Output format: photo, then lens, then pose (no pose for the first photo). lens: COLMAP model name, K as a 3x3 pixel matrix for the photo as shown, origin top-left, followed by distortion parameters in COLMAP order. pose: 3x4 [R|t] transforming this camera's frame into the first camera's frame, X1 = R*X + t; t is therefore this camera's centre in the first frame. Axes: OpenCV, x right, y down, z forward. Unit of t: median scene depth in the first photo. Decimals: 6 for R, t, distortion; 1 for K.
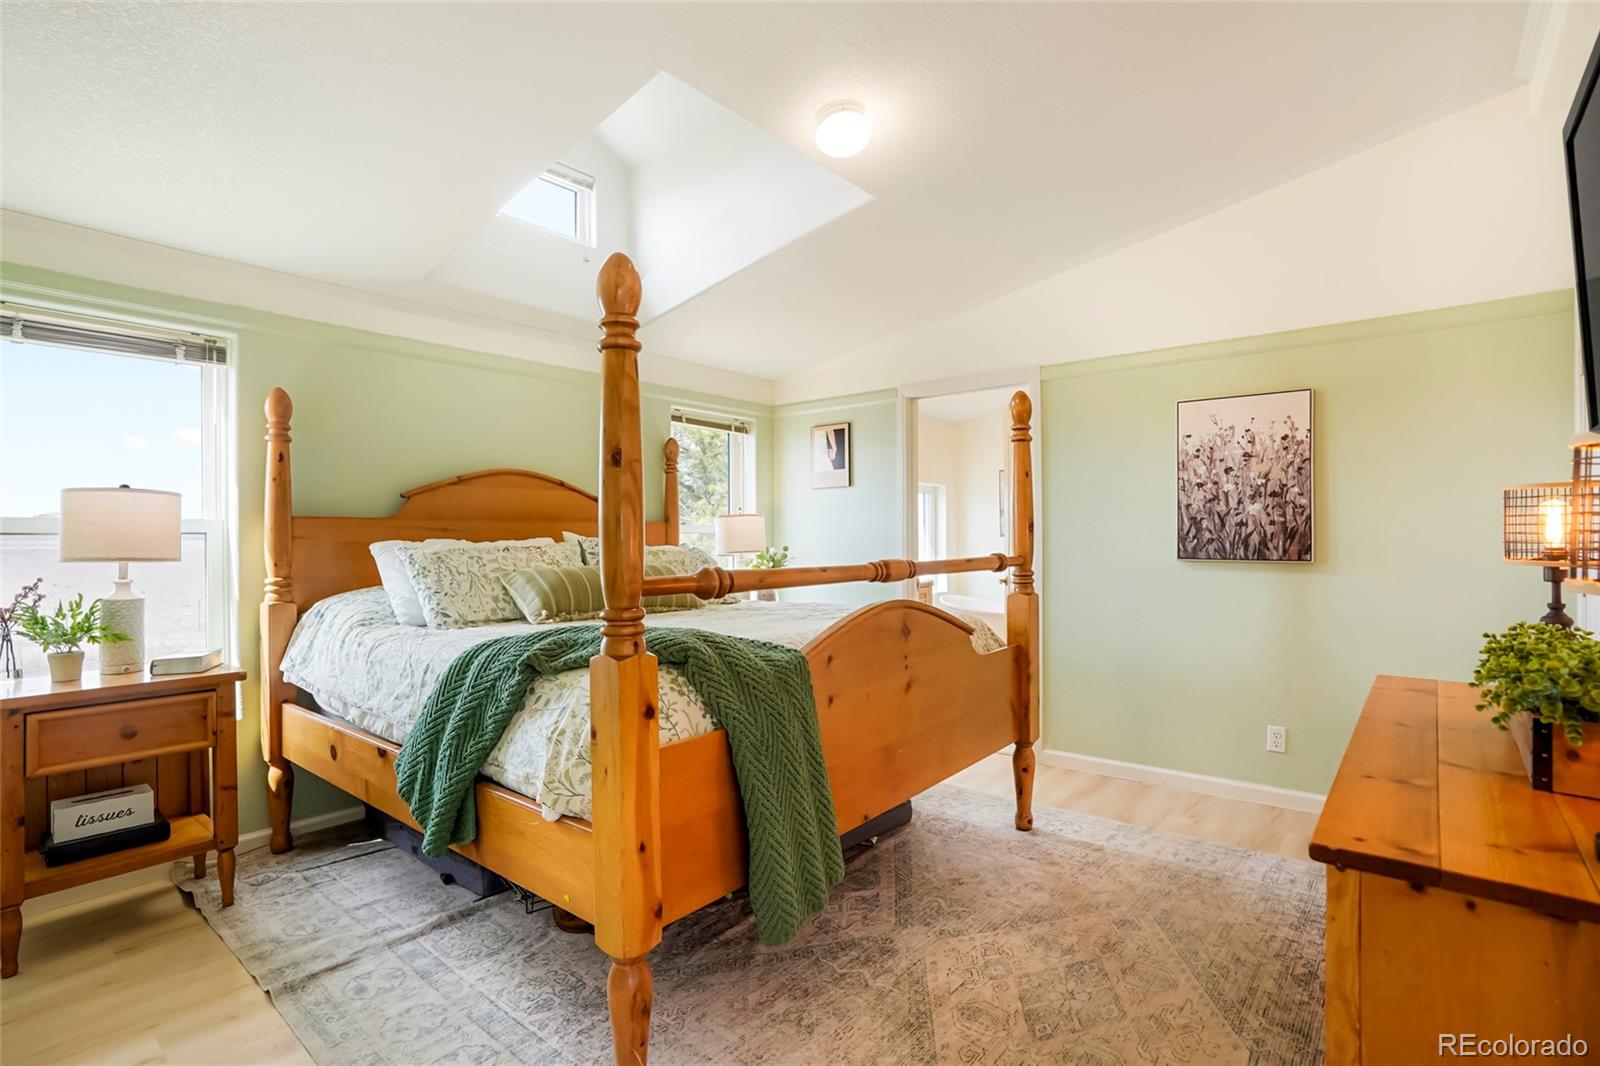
lens RADIAL K [[777.1, 0, 802.4], [0, 777.1, 536.4], [0, 0, 1]] dist [-0.000433, -0.000011]
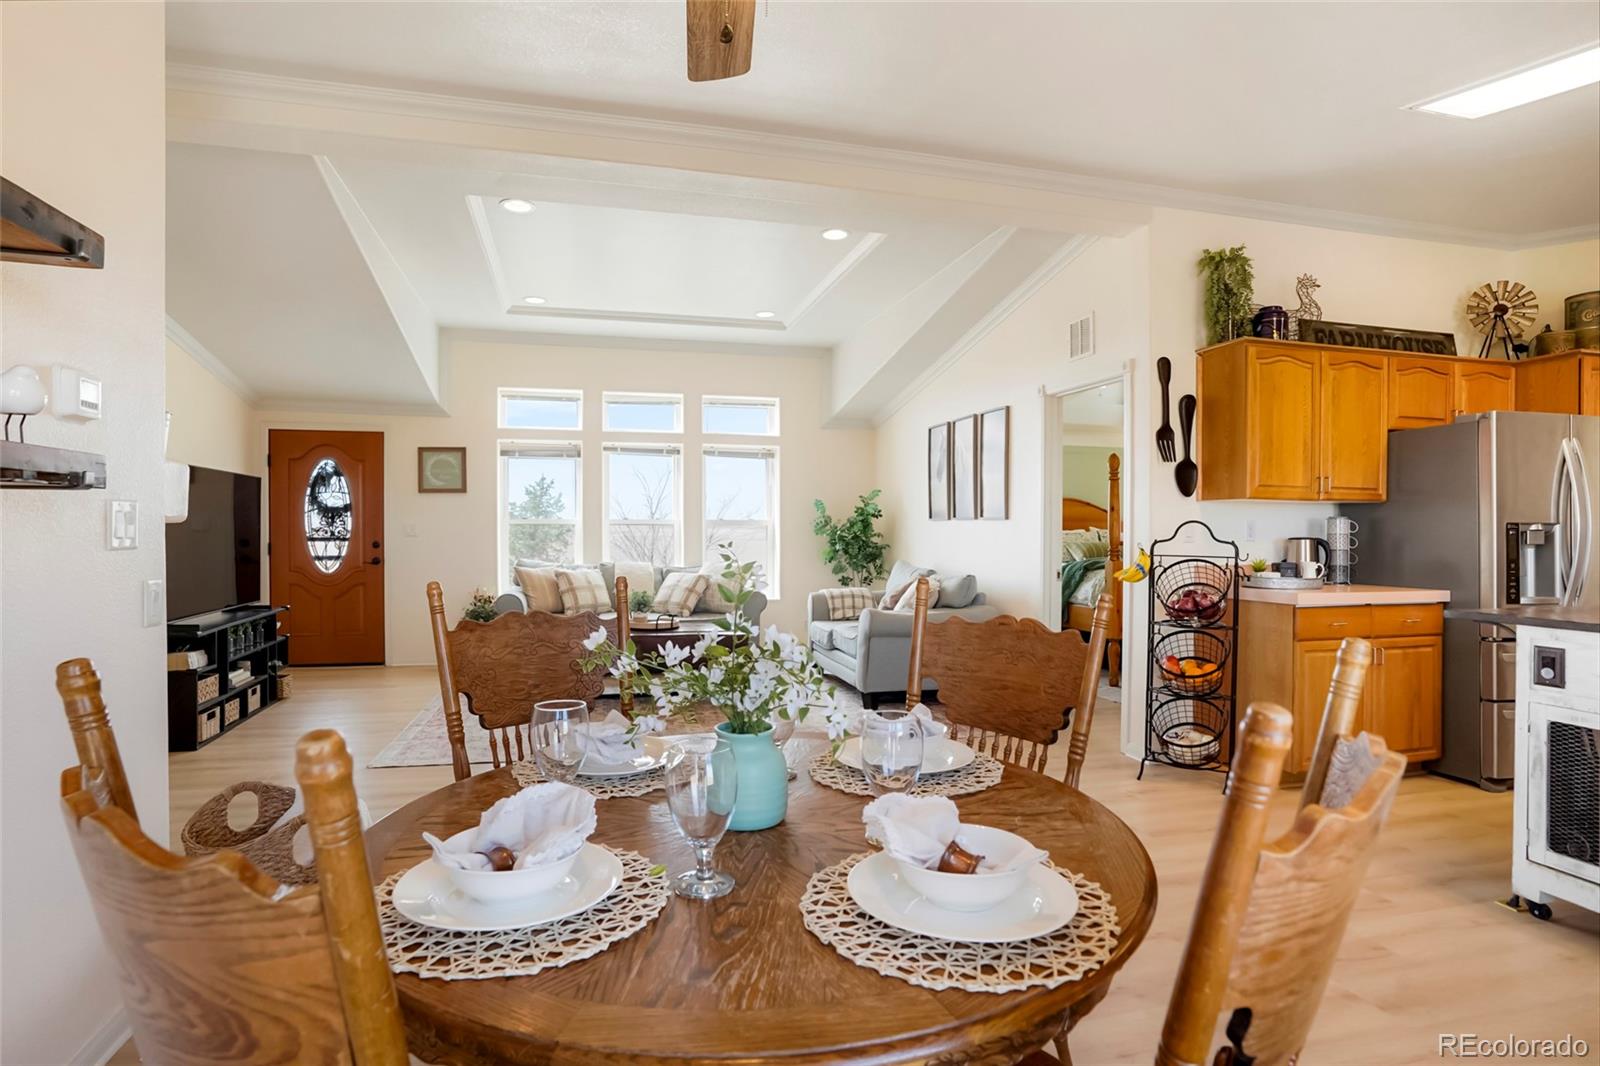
lens RADIAL K [[821.5, 0, 796.6], [0, 821.5, 536.5], [0, 0, 1]] dist [0.000336, 0.000052]
pose [[0.817723, 0.012541, -0.575475, 0.413563], [-0.007579, 0.999911, 0.011022, 0.003354], [0.575562, -0.004651, 0.817745, -1.624730]]
